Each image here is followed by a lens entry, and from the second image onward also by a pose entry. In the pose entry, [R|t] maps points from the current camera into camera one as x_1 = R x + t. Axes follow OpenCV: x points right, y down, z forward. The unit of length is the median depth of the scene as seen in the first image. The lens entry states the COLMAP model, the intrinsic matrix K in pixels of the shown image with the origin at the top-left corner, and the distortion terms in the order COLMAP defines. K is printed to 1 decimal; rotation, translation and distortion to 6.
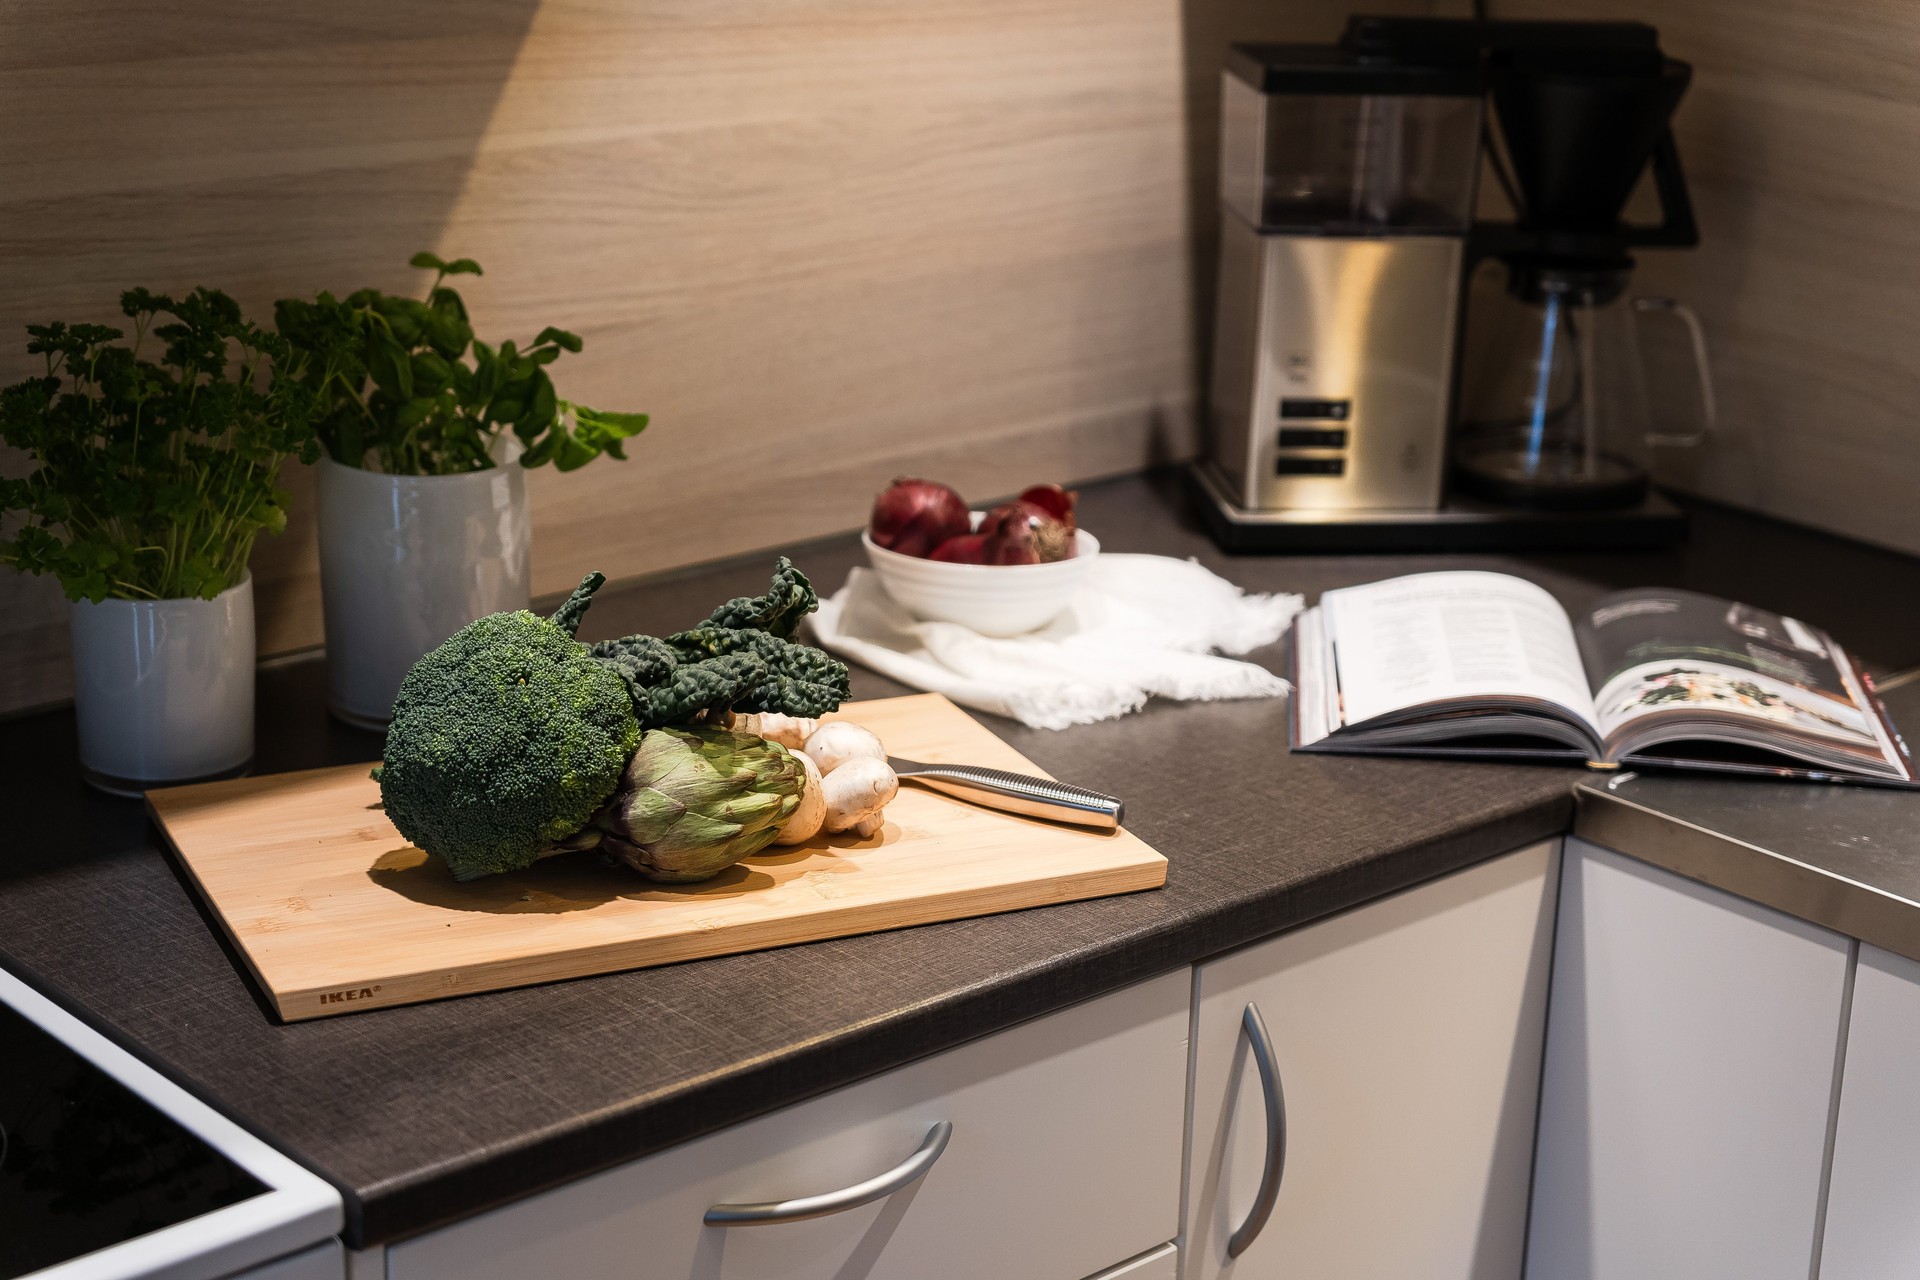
lens RADIAL K [[3273.9, 0, 948.2], [0, 3273.9, 633.1], [0, 0, 1]] dist [0.008397, 0.000000]
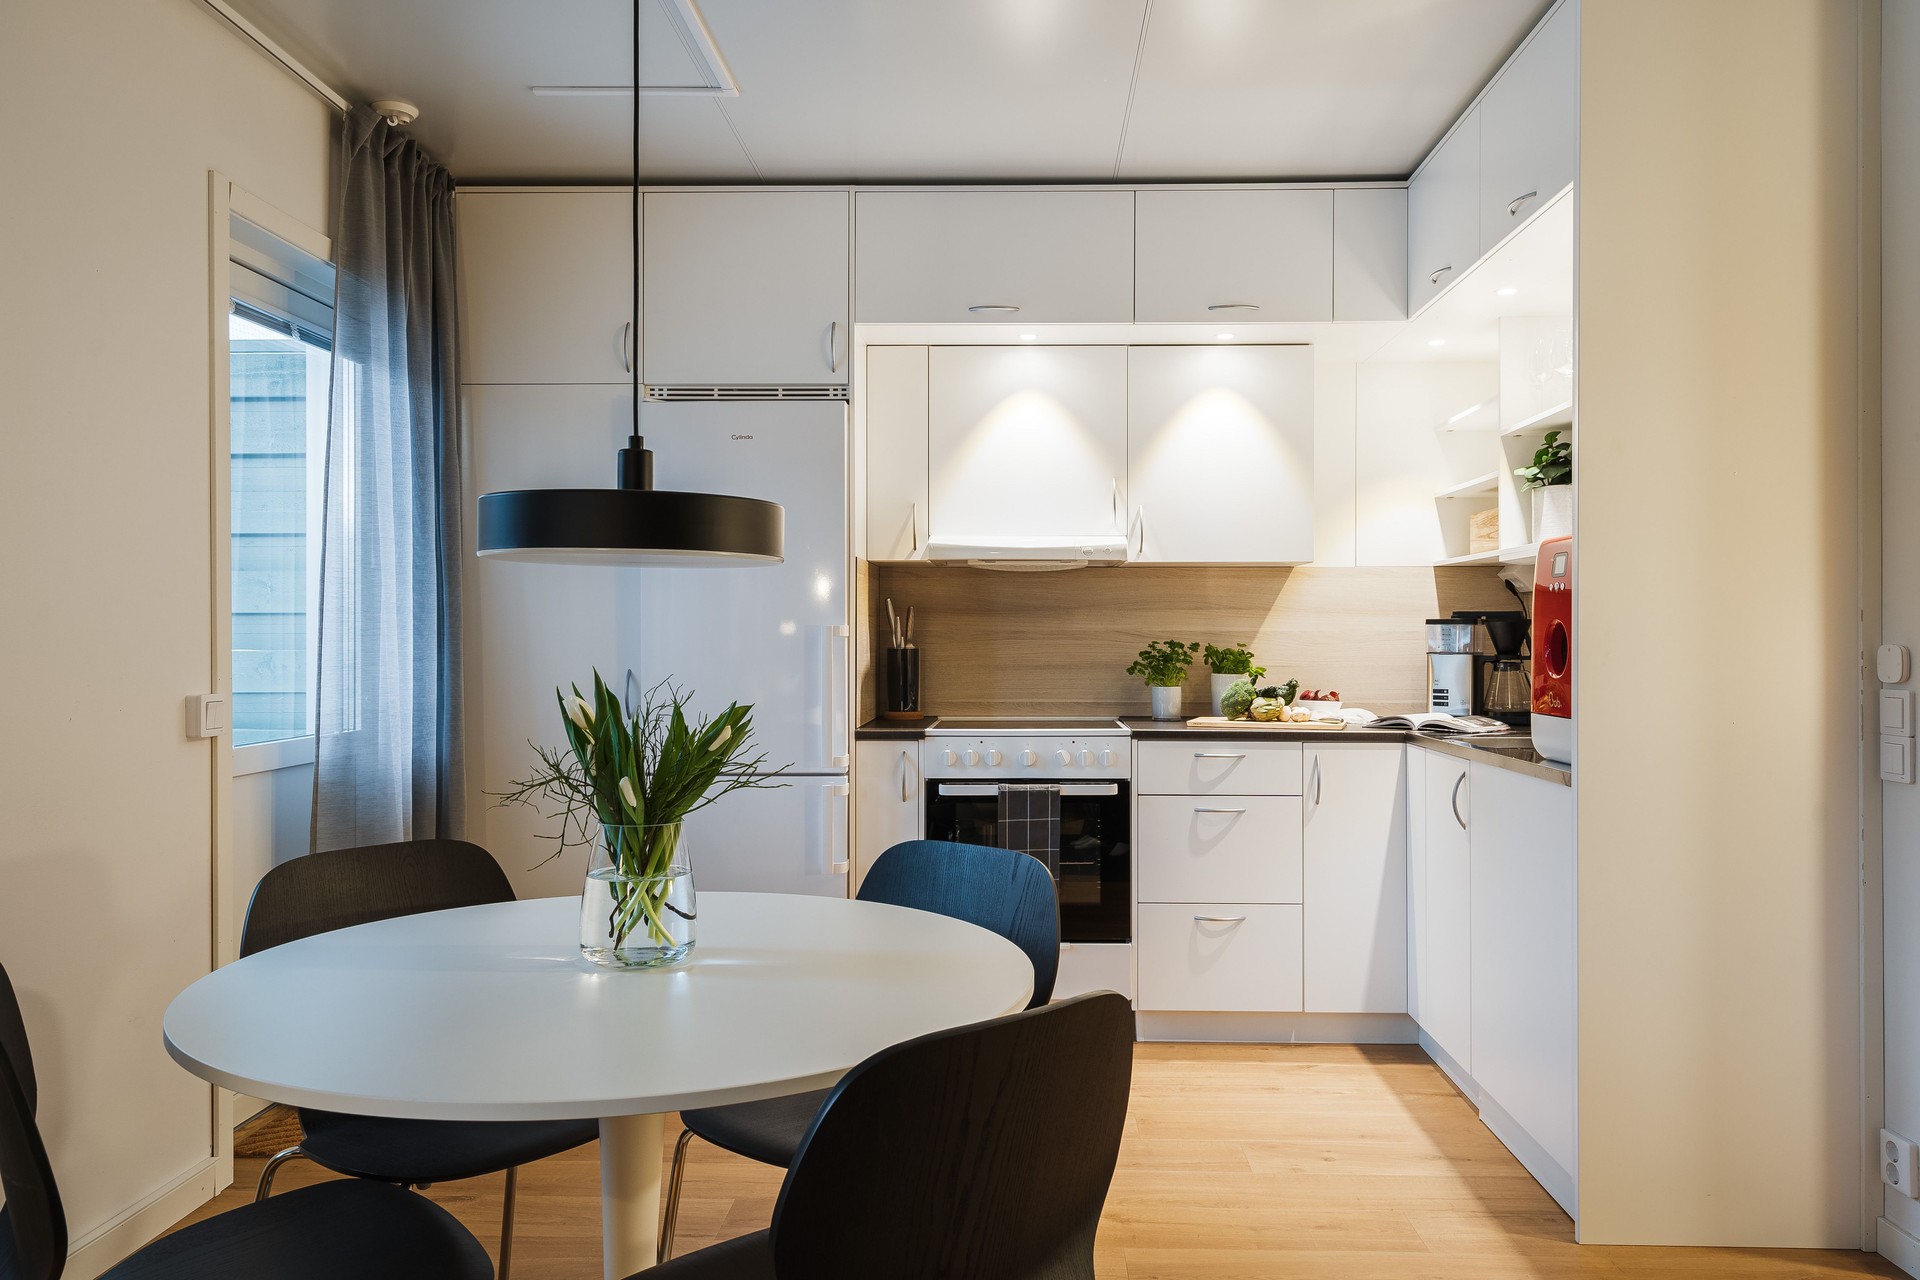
lens RADIAL K [[1375.6, 0, 995.3], [0, 1375.6, 628.7], [0, 0, 1]] dist [0.013808, 0.005713]
pose [[0.729533, -0.036928, -0.682948, 1.212096], [-0.187879, 0.949308, -0.252025, 0.564128], [0.657634, 0.312172, 0.685613, -0.973239]]
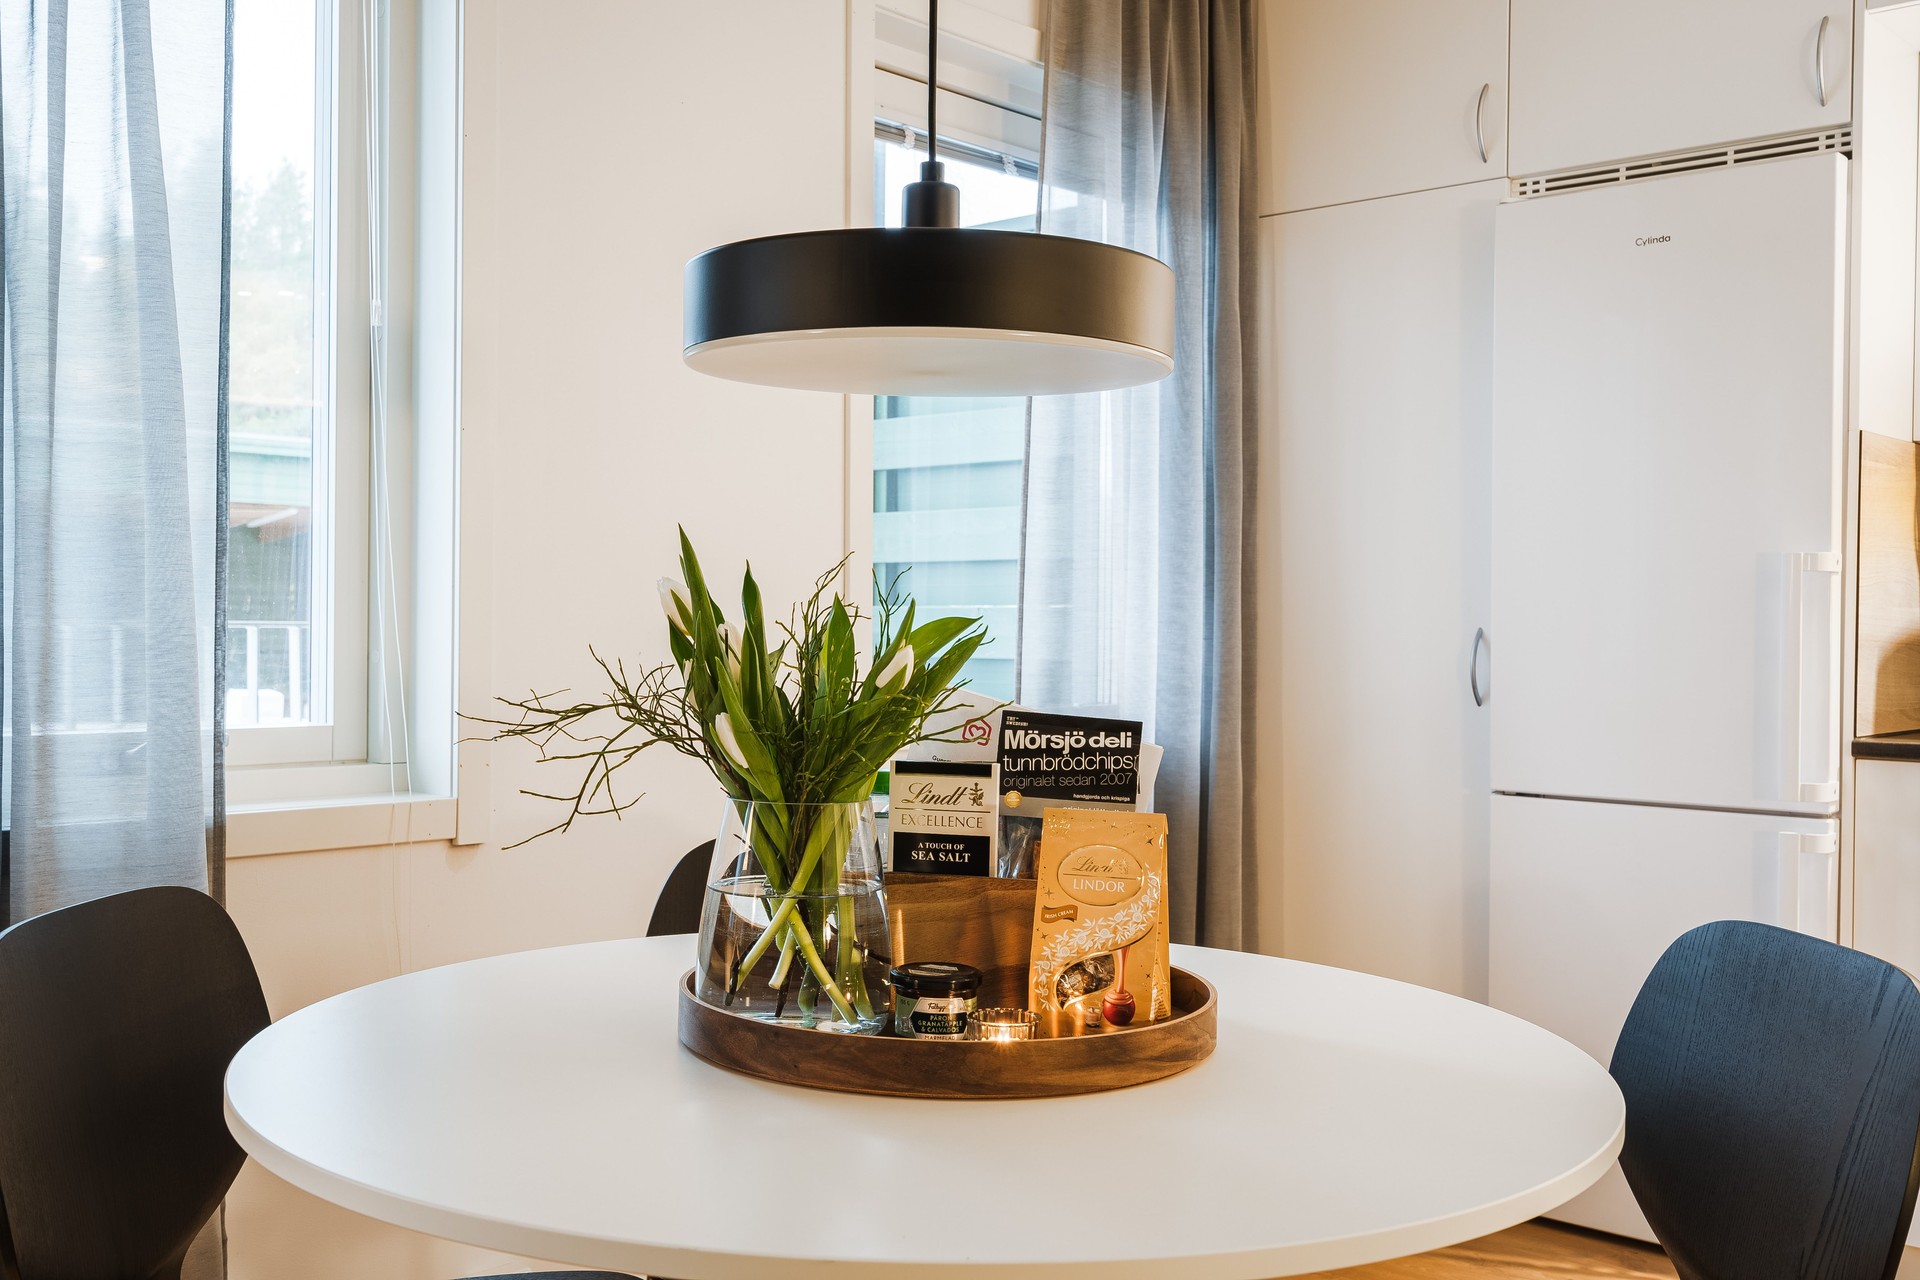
lens RADIAL K [[1904.1, 0, 955.0], [0, 1904.1, 641.6], [0, 0, 1]] dist [0.017620, 0.000000]
pose [[0.111734, -0.021007, -0.993516, 1.156159], [-0.313135, 0.948099, -0.055263, 0.469163], [0.943113, 0.317280, 0.099357, -0.519328]]
